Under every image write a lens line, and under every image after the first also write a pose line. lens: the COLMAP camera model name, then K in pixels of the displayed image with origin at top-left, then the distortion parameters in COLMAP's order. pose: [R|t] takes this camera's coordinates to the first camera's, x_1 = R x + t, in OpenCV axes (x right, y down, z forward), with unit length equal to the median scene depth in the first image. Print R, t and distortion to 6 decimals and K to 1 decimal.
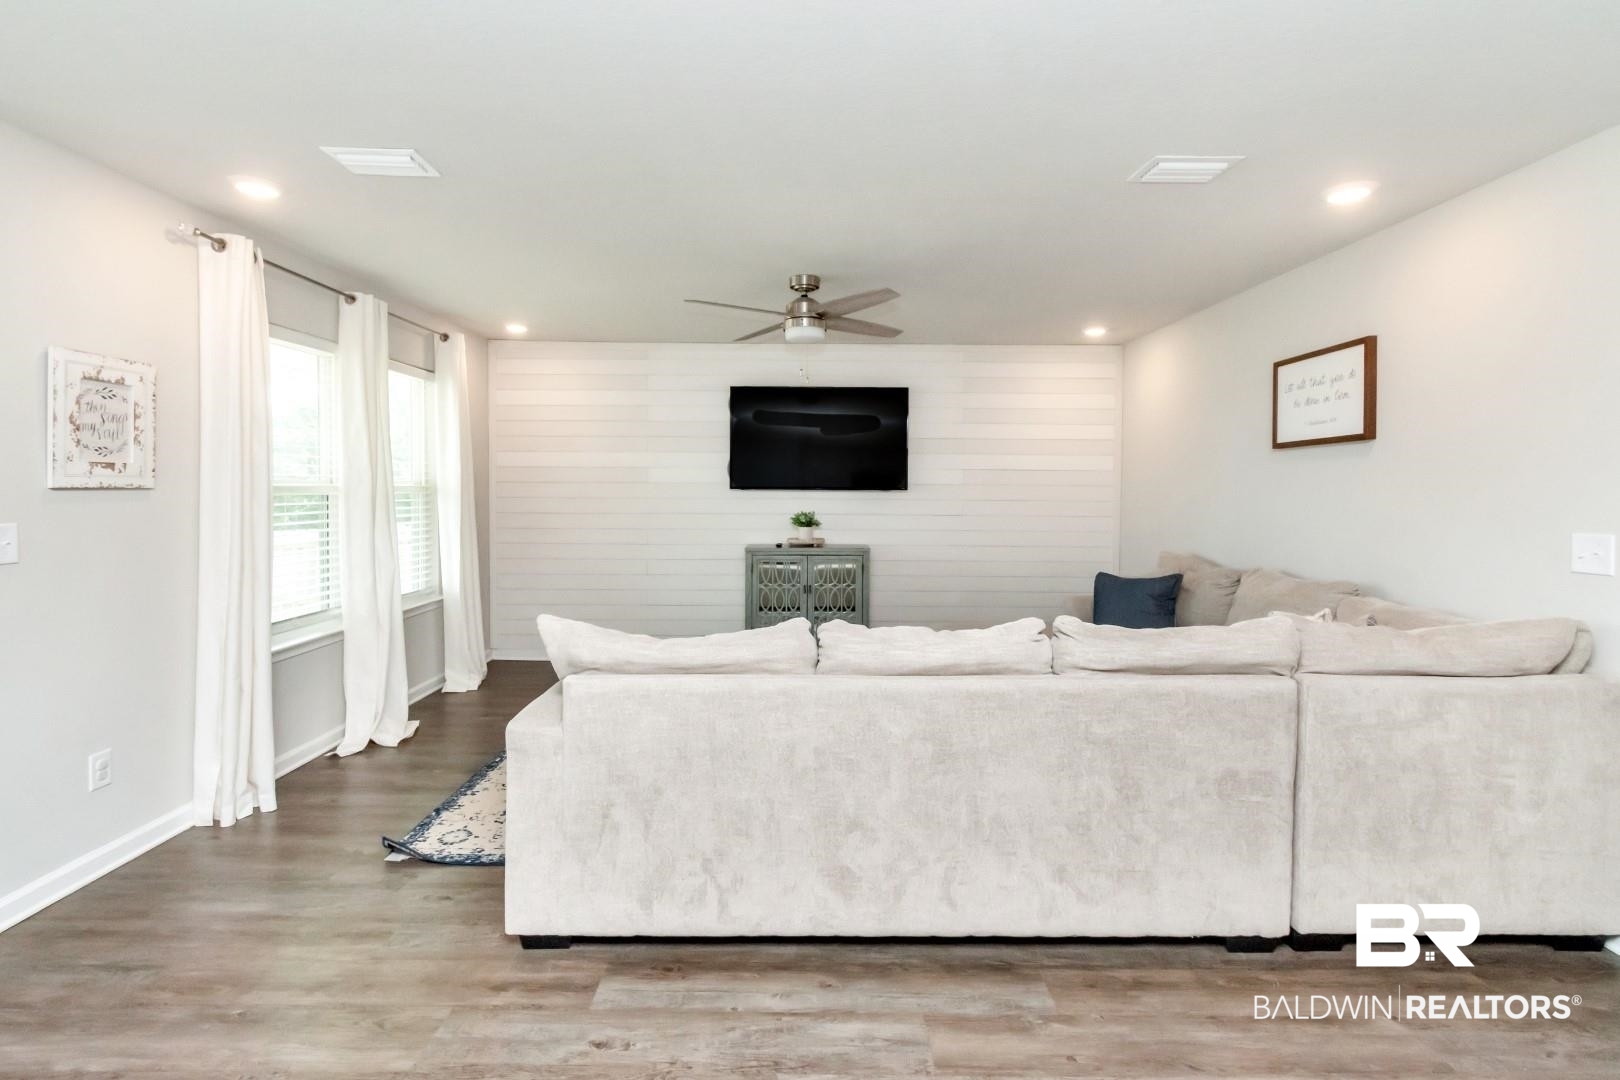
lens RADIAL K [[746.5, 0, 805.6], [0, 746.5, 504.5], [0, 0, 1]] dist [-0.001467, -0.000060]
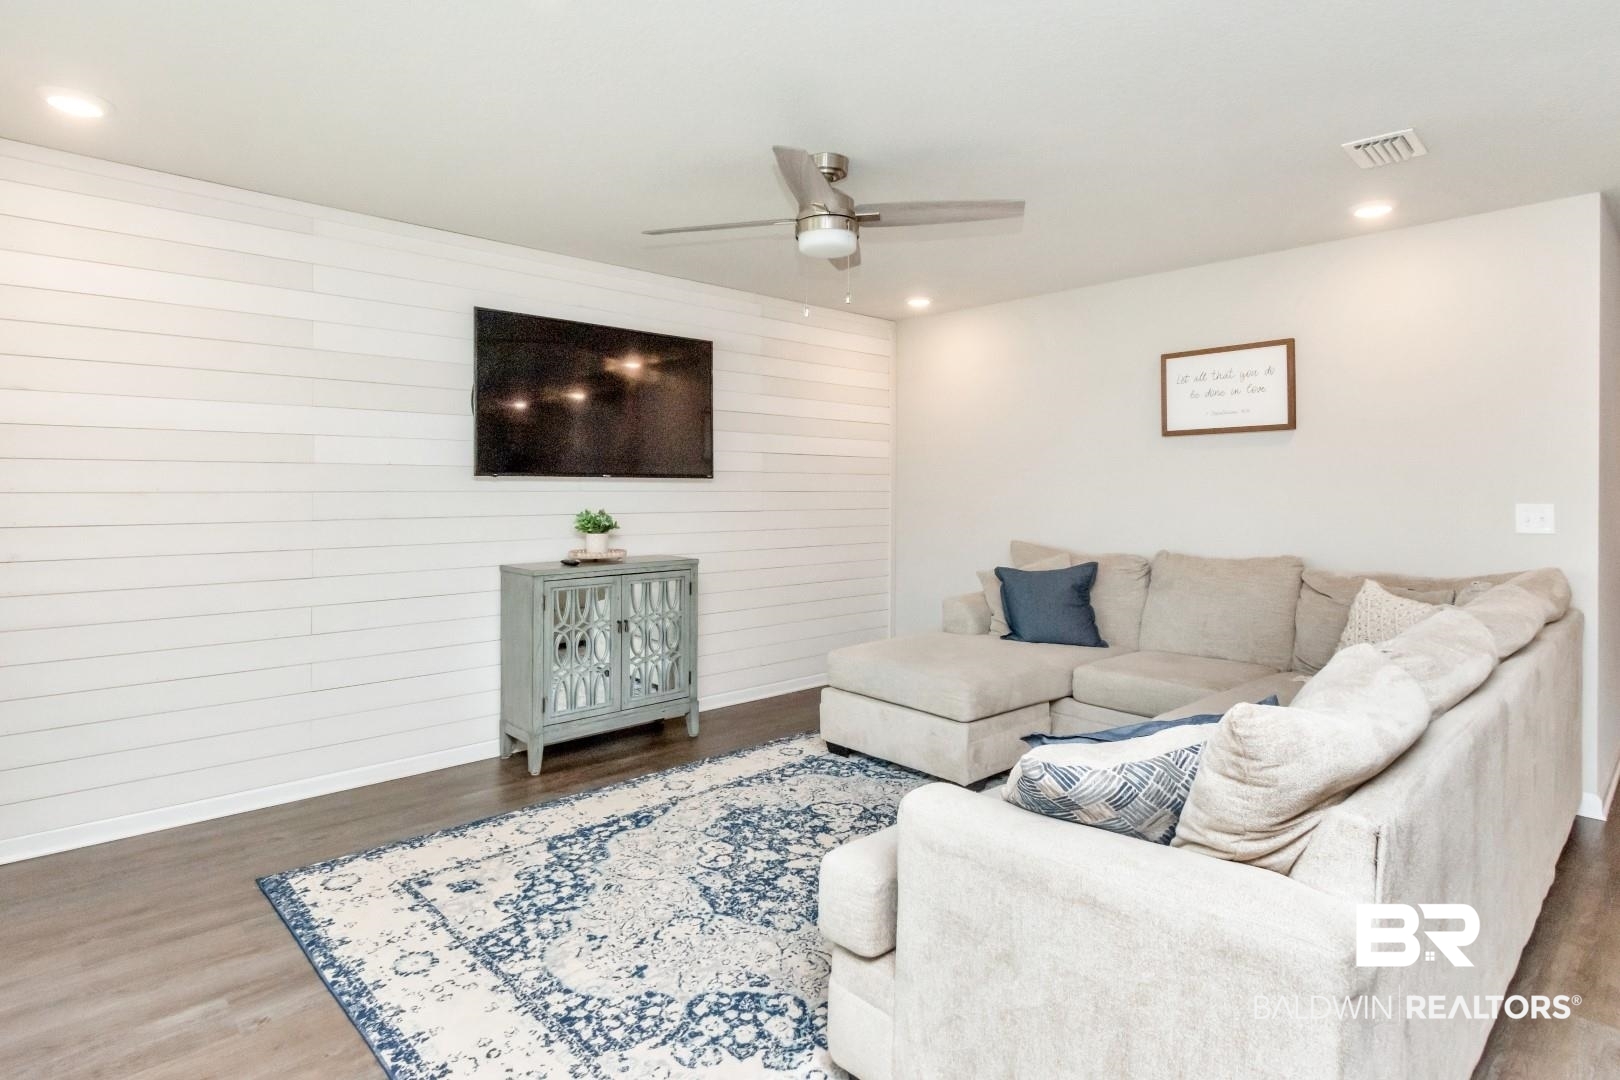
lens RADIAL K [[854.6, 0, 809.1], [0, 854.6, 487.5], [0, 0, 1]] dist [0.001064, -0.000732]
pose [[0.734112, -0.004651, 0.679013, -0.545482], [0.018345, 0.999747, -0.012986, 0.003622], [-0.678781, 0.021990, 0.734012, 0.449797]]
